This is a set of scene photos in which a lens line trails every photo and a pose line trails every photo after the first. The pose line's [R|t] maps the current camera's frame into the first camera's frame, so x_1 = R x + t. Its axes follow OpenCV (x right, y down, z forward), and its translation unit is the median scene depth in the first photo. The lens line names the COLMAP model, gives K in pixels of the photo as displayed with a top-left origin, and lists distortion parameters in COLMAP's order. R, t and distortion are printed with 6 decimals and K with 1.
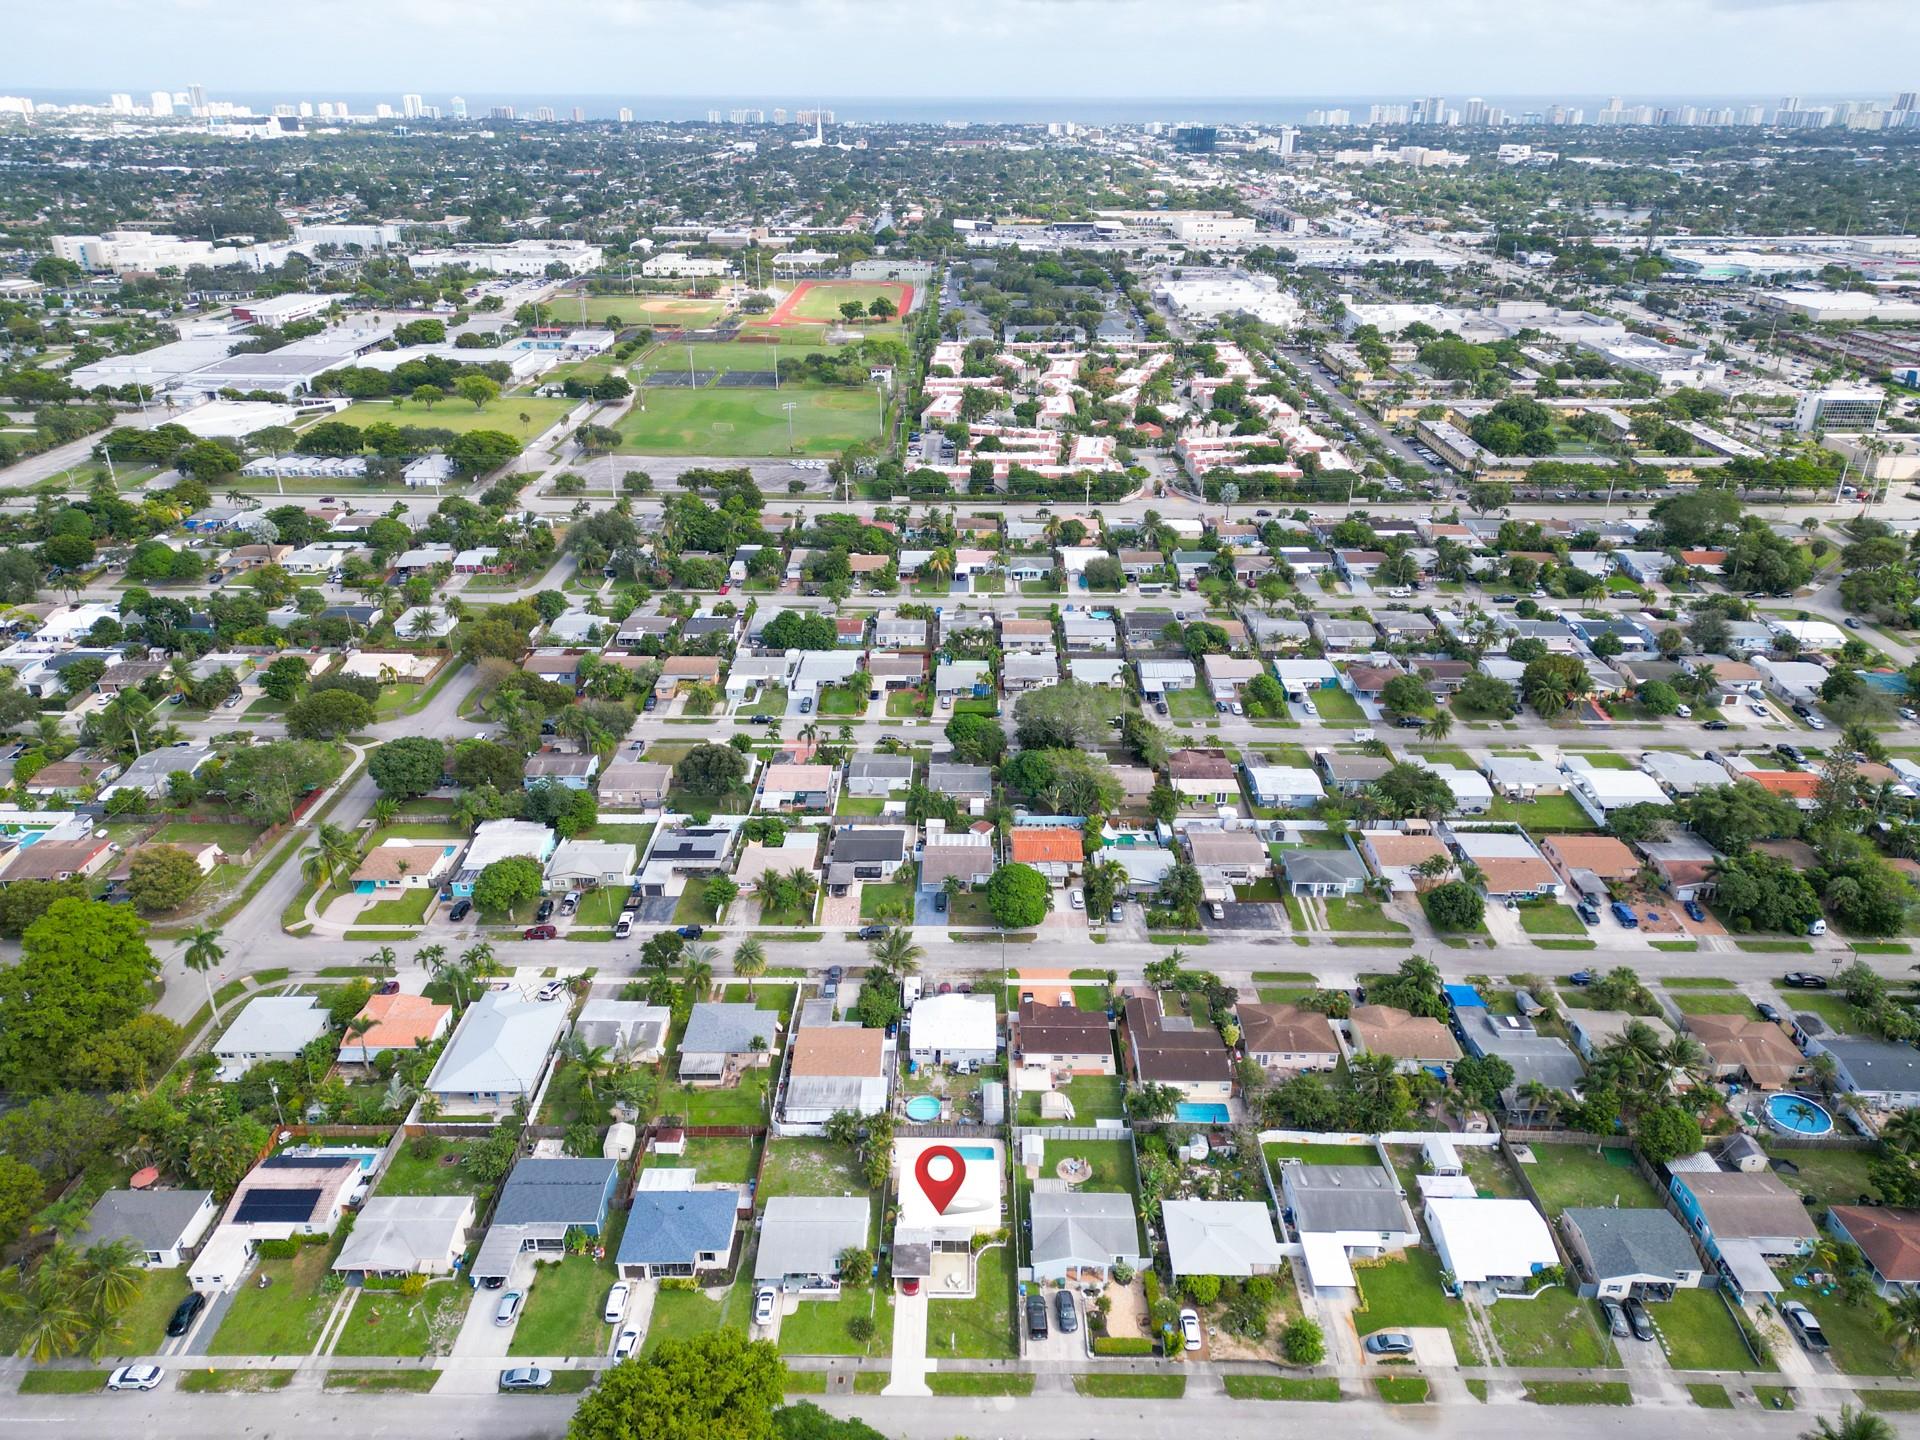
lens RADIAL K [[1333.4, 0, 960.0], [0, 1333.4, 720.0], [0, 0, 1]] dist [0.079123, -0.080330]
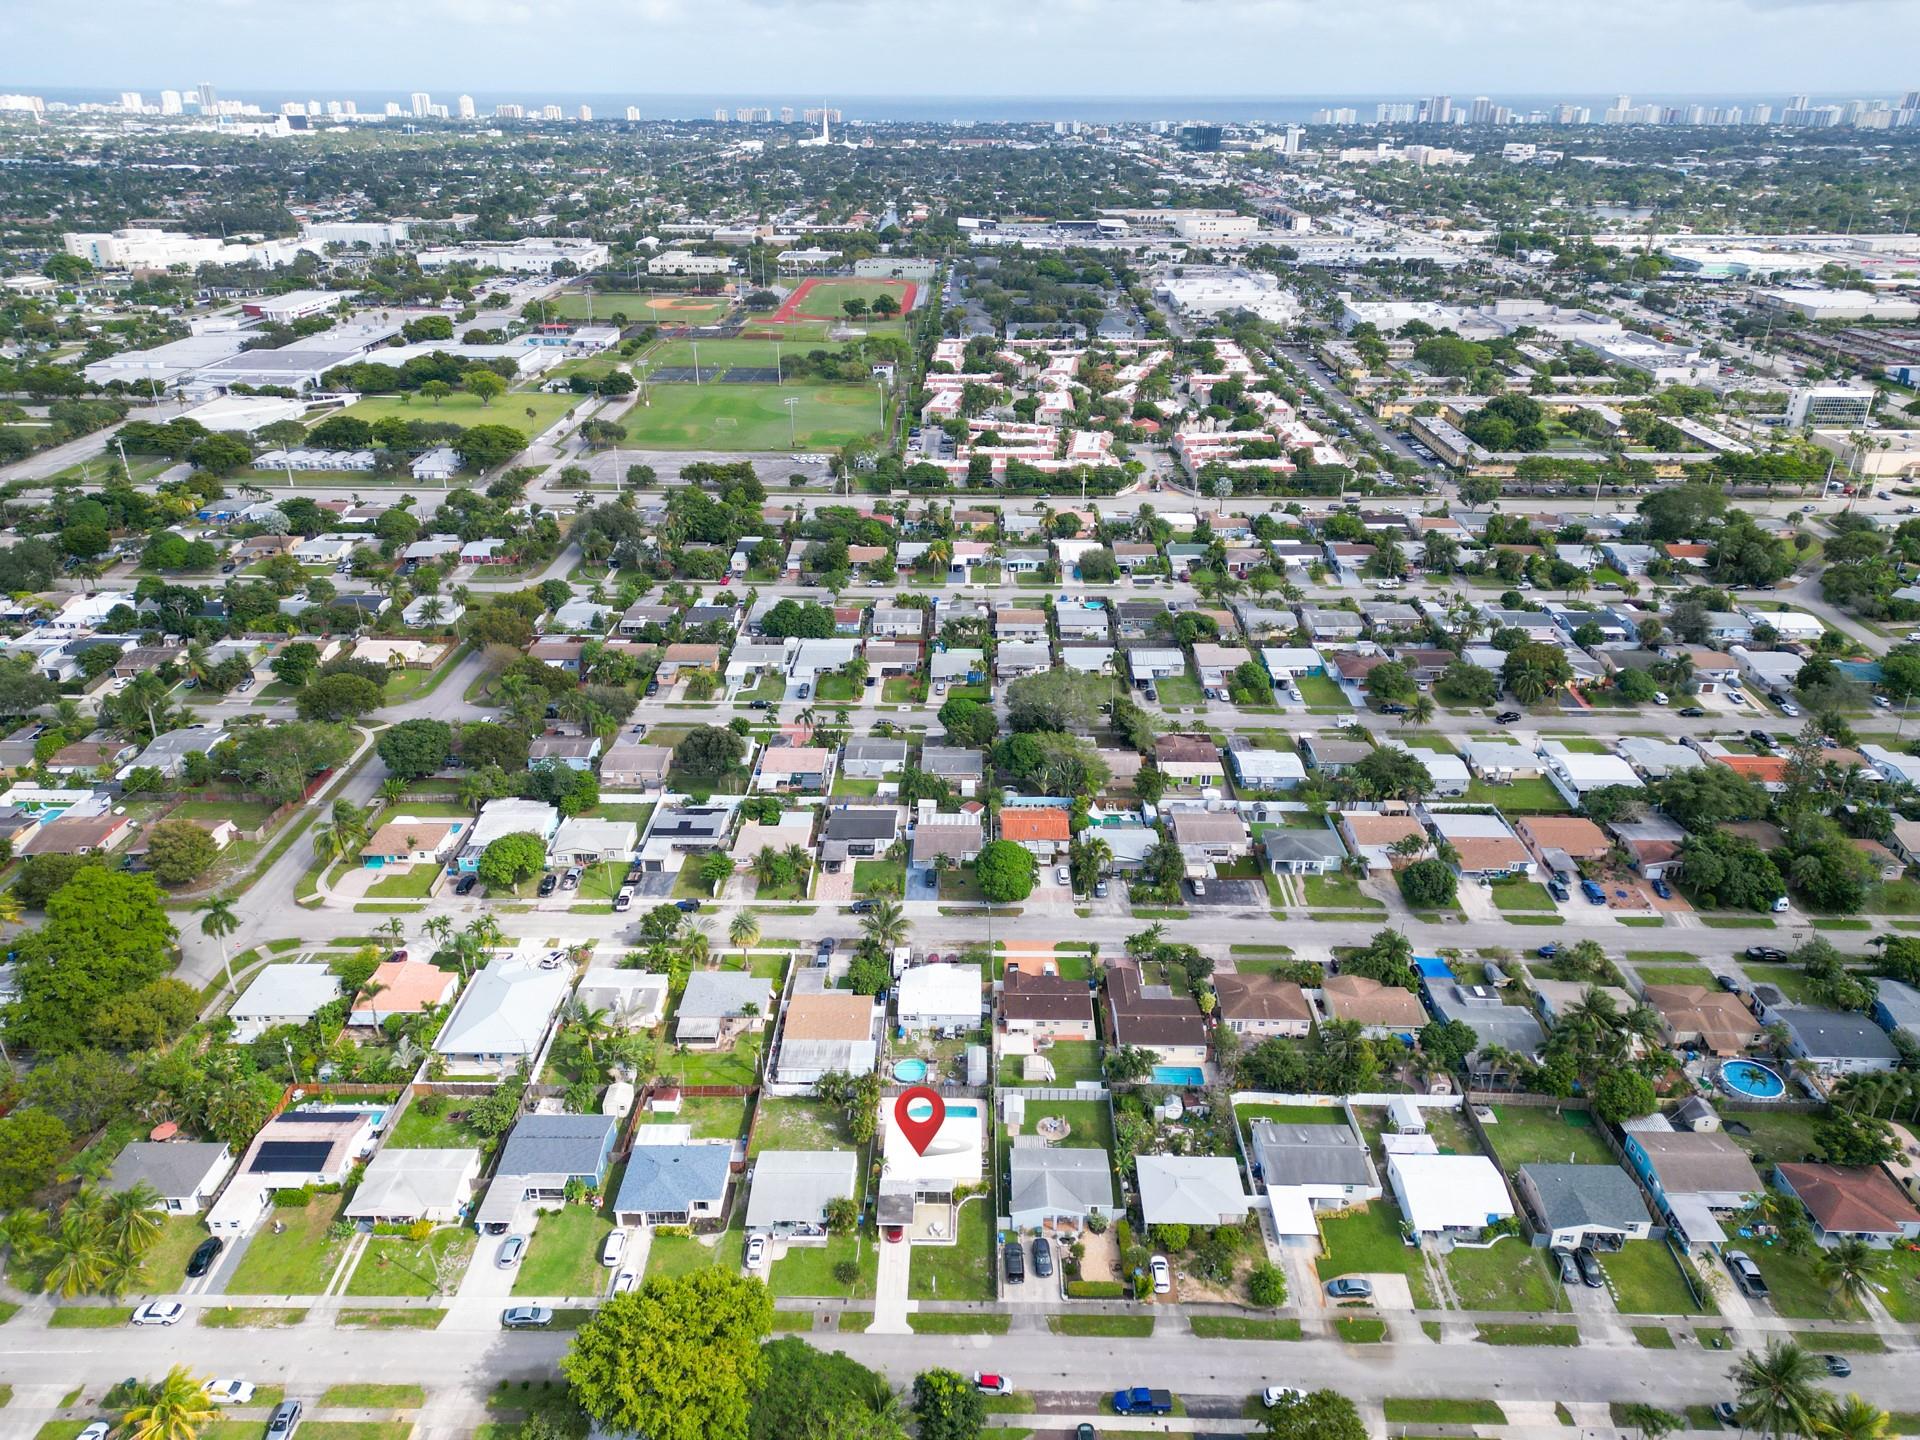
lens RADIAL K [[1333.4, 0, 960.0], [0, 1333.4, 720.0], [0, 0, 1]] dist [0.079123, -0.080330]
pose [[0.999987, 0.002478, -0.004373, 0.011221], [-0.002474, 0.999996, 0.000941, 0.011904], [0.004375, -0.000930, 0.999990, -0.029476]]
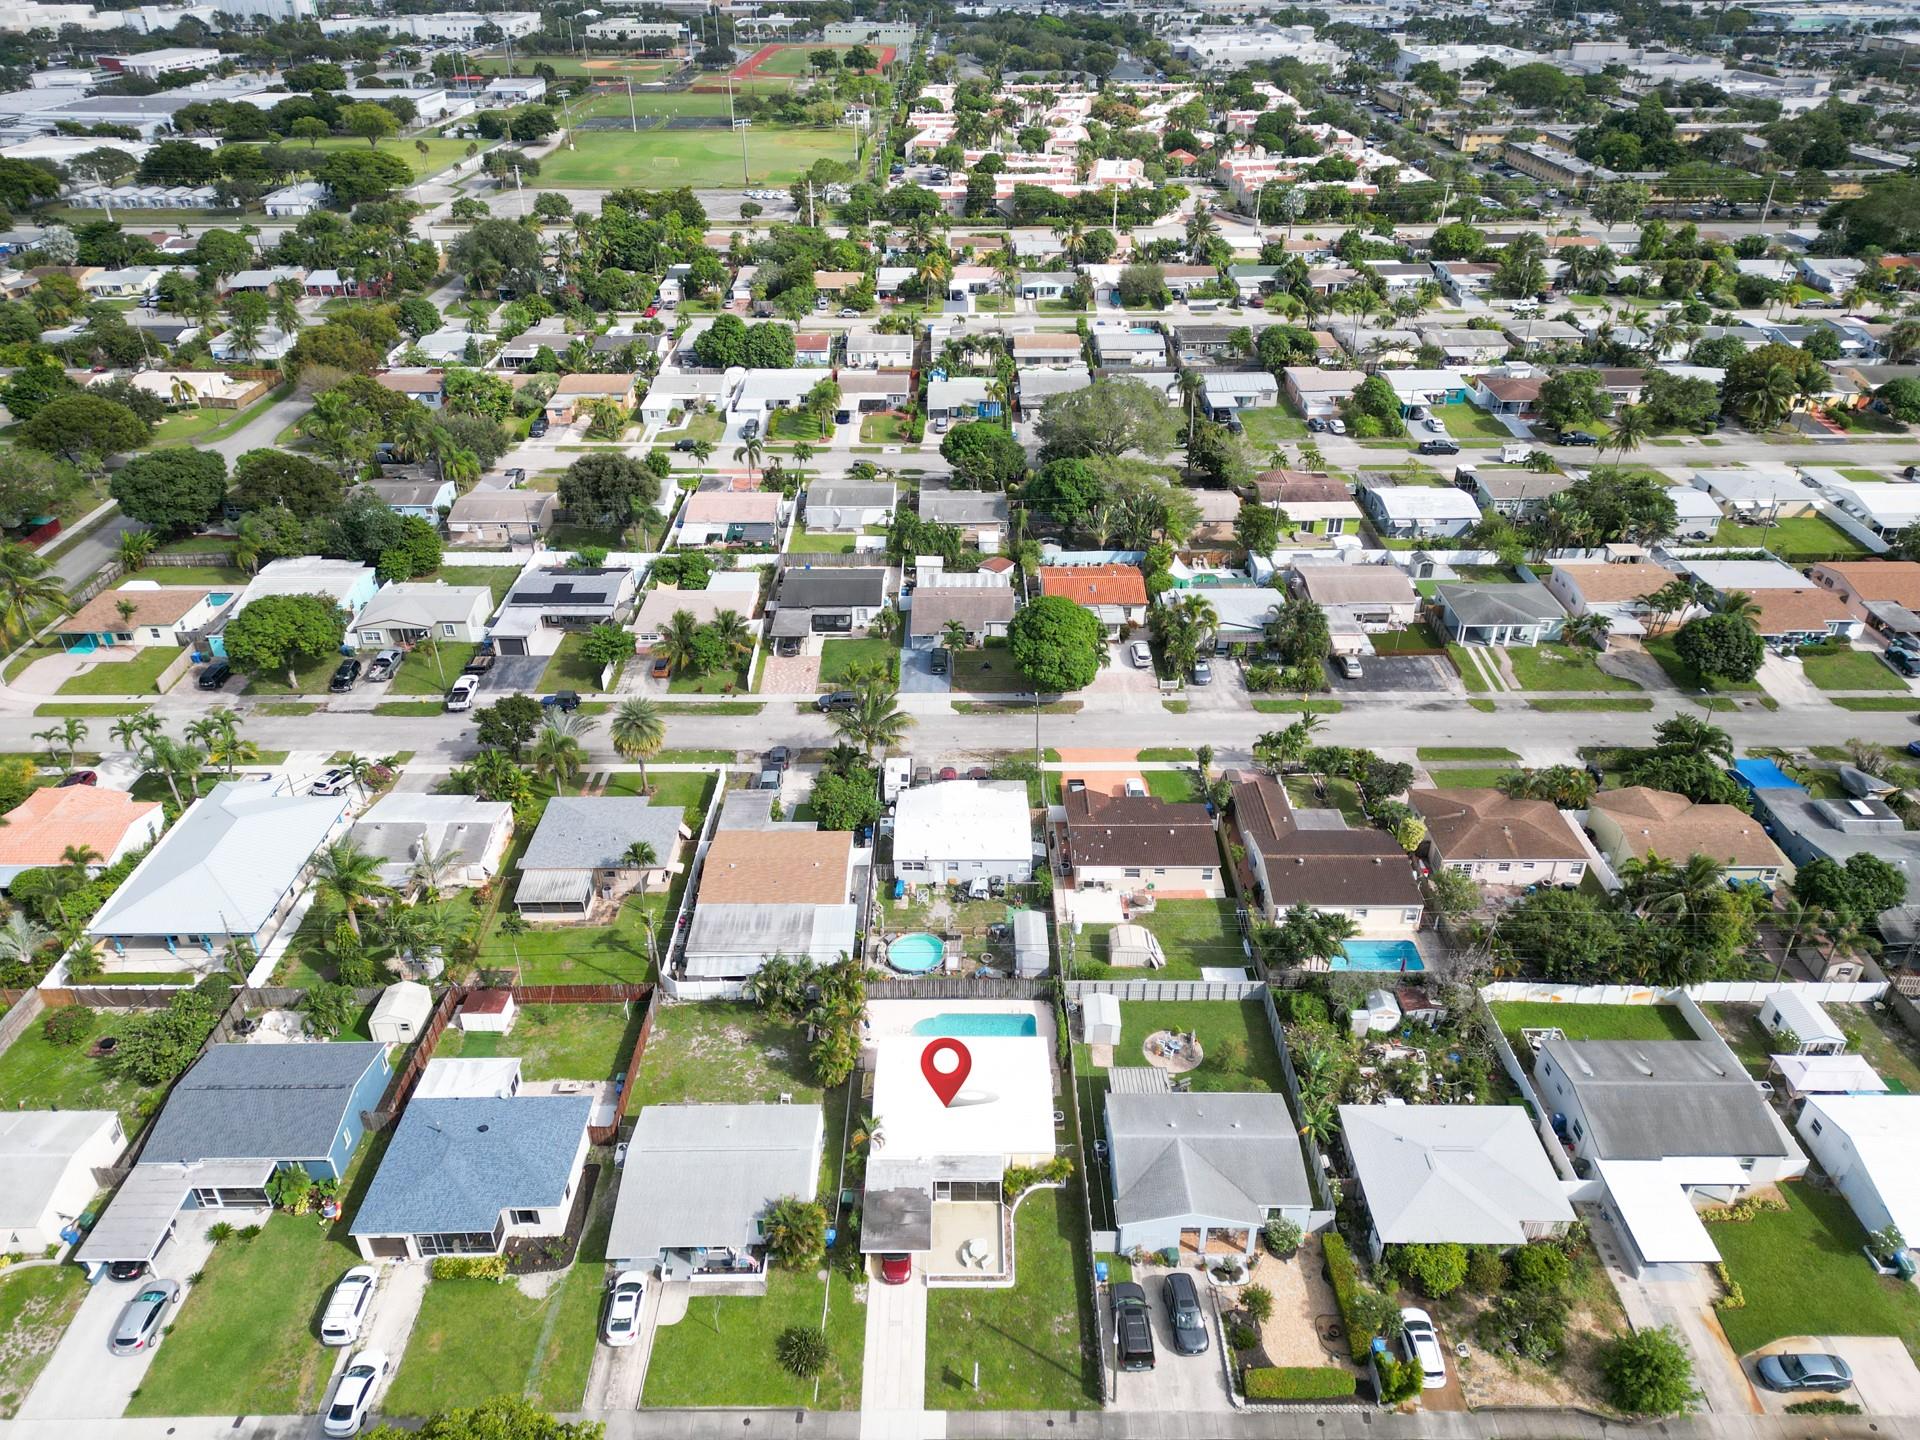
lens RADIAL K [[1333.4, 0, 960.0], [0, 1333.4, 720.0], [0, 0, 1]] dist [0.079123, -0.080330]
pose [[0.999935, -0.009983, 0.005475, -0.007071], [0.009378, 0.994811, 0.101305, 0.090565], [-0.006458, -0.101248, 0.994840, 0.300342]]
